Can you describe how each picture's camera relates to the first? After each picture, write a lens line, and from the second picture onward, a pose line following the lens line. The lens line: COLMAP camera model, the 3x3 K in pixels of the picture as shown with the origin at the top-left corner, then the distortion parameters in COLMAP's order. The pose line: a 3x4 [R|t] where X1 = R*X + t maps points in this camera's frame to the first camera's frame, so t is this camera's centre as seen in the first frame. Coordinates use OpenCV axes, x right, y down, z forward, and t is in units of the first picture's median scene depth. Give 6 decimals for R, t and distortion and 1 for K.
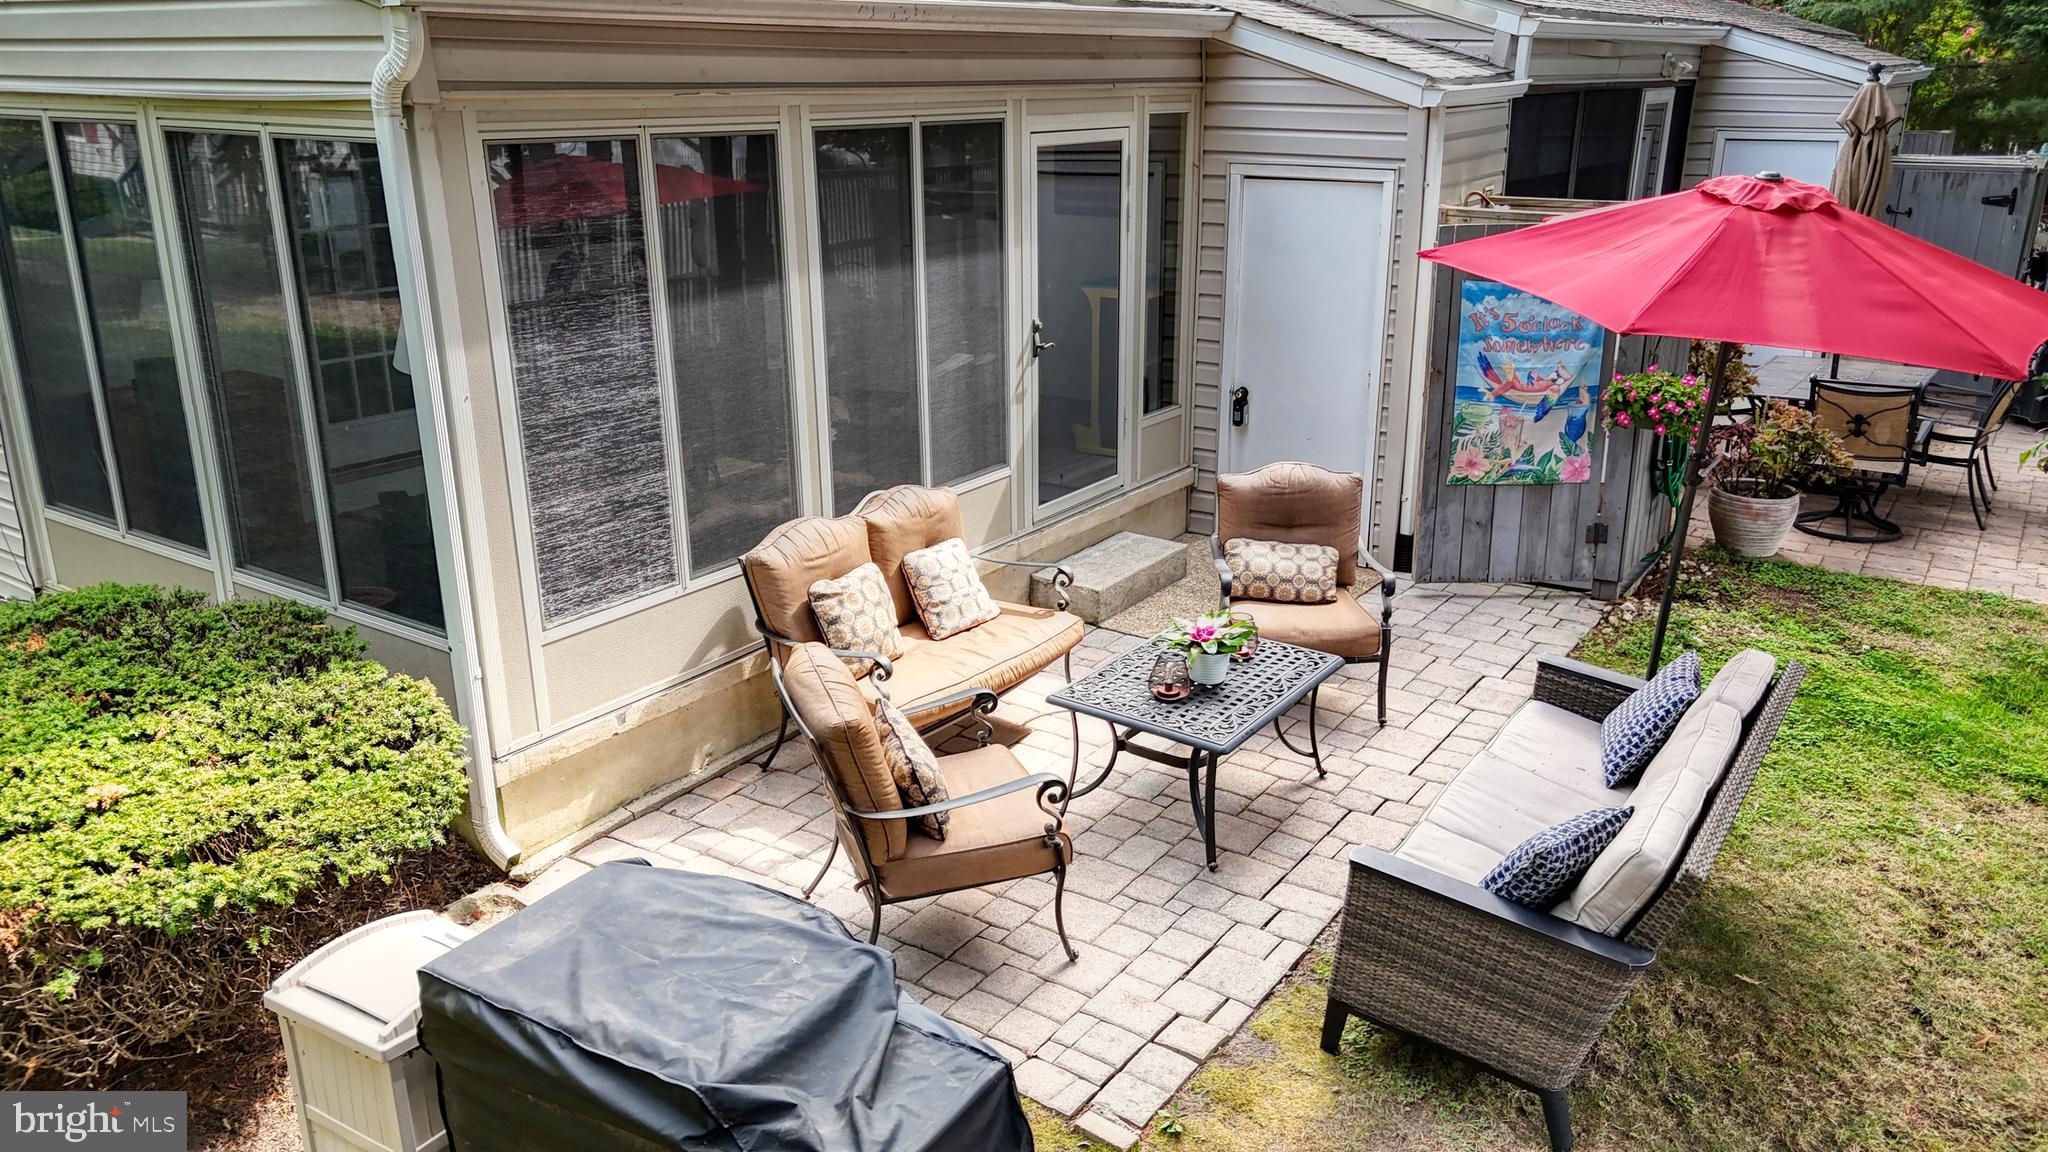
lens RADIAL K [[1497.6, 0, 1024.0], [0, 1497.6, 576.0], [0, 0, 1]] dist [0.071395, -0.074677]
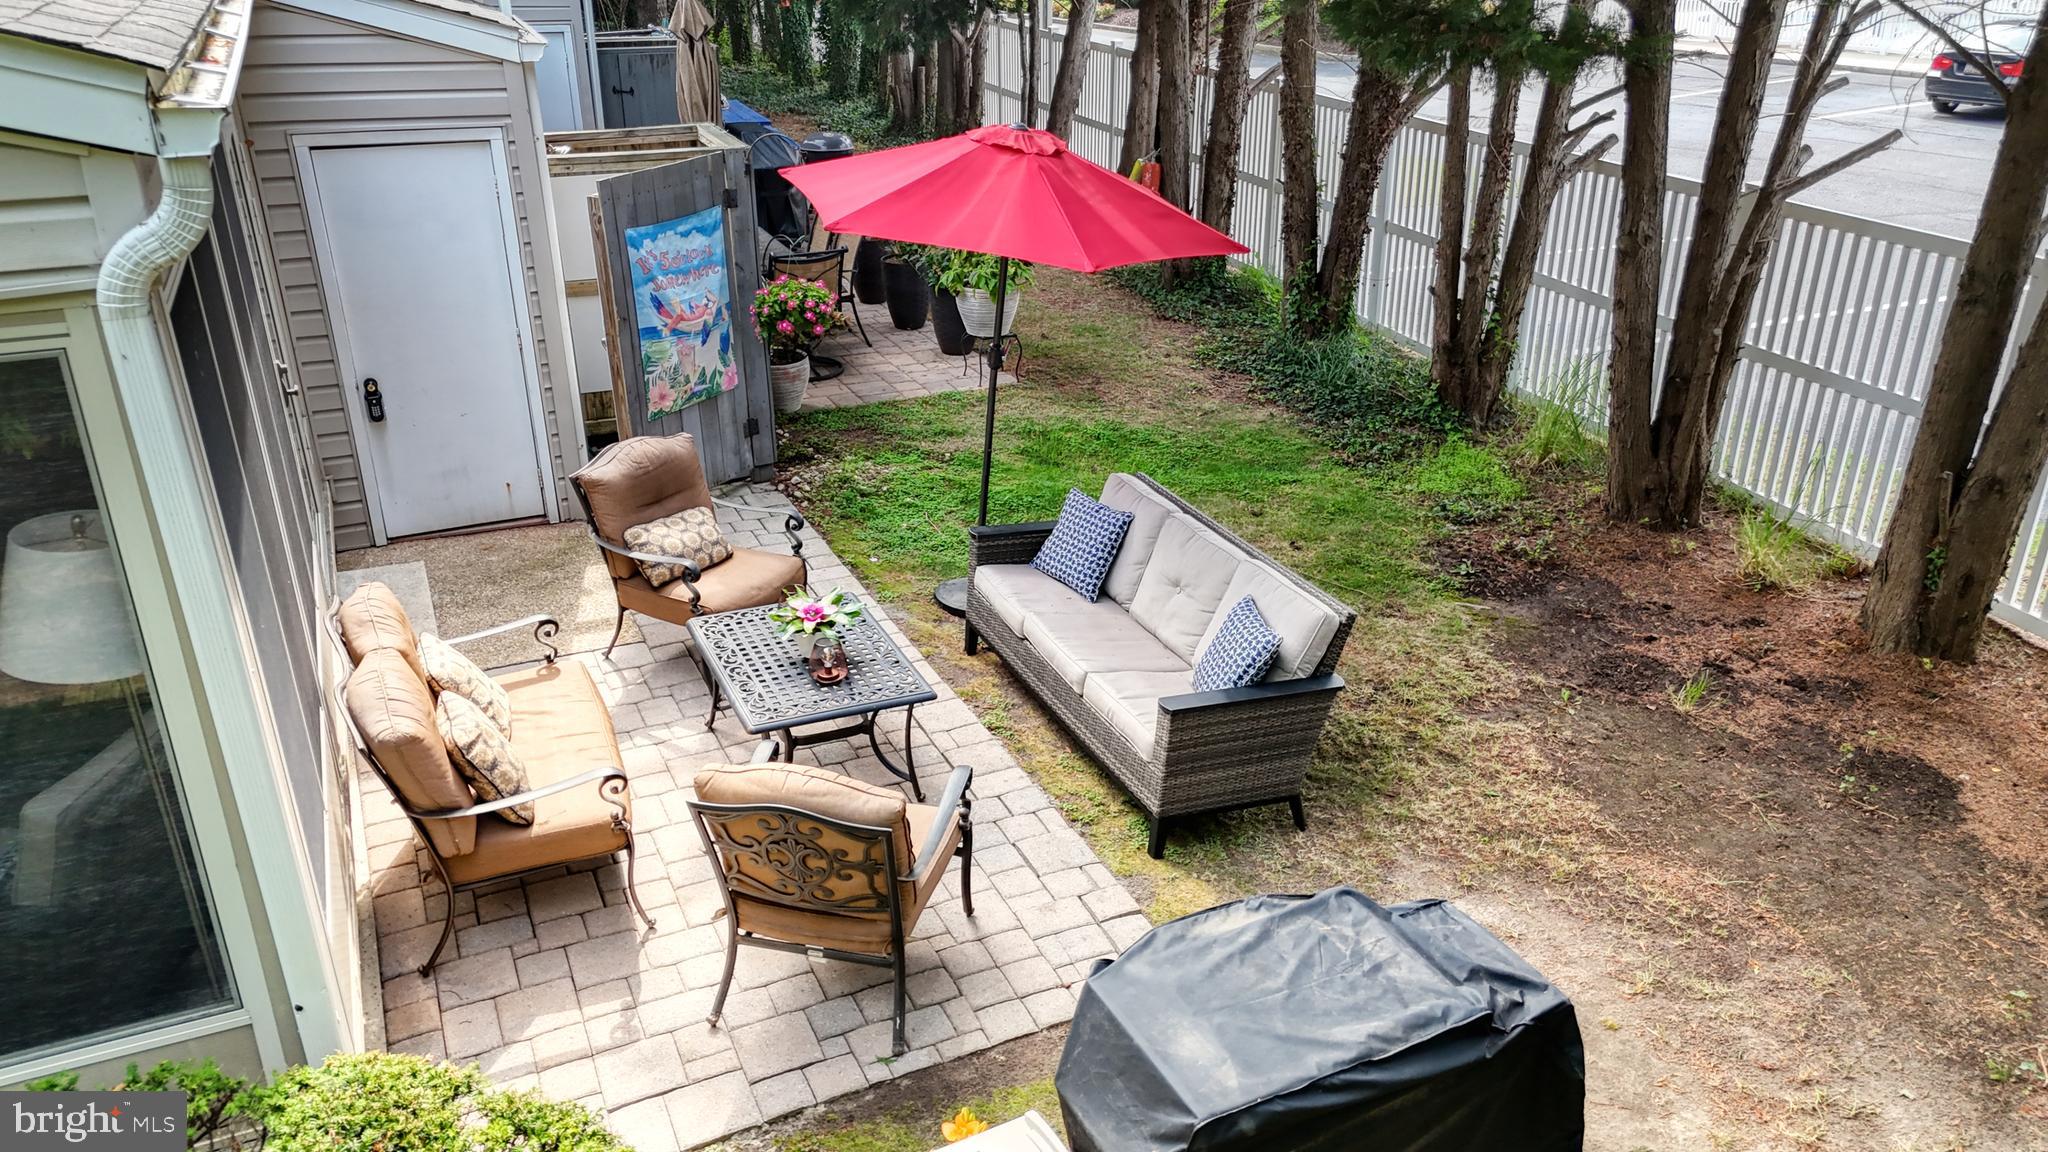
lens RADIAL K [[1497.6, 0, 1024.0], [0, 1497.6, 576.0], [0, 0, 1]] dist [0.071395, -0.074677]
pose [[0.527241, -0.351571, 0.773573, -0.443826], [0.268185, 0.932708, 0.241109, -0.146416], [-0.806284, 0.080338, 0.586048, 0.181214]]
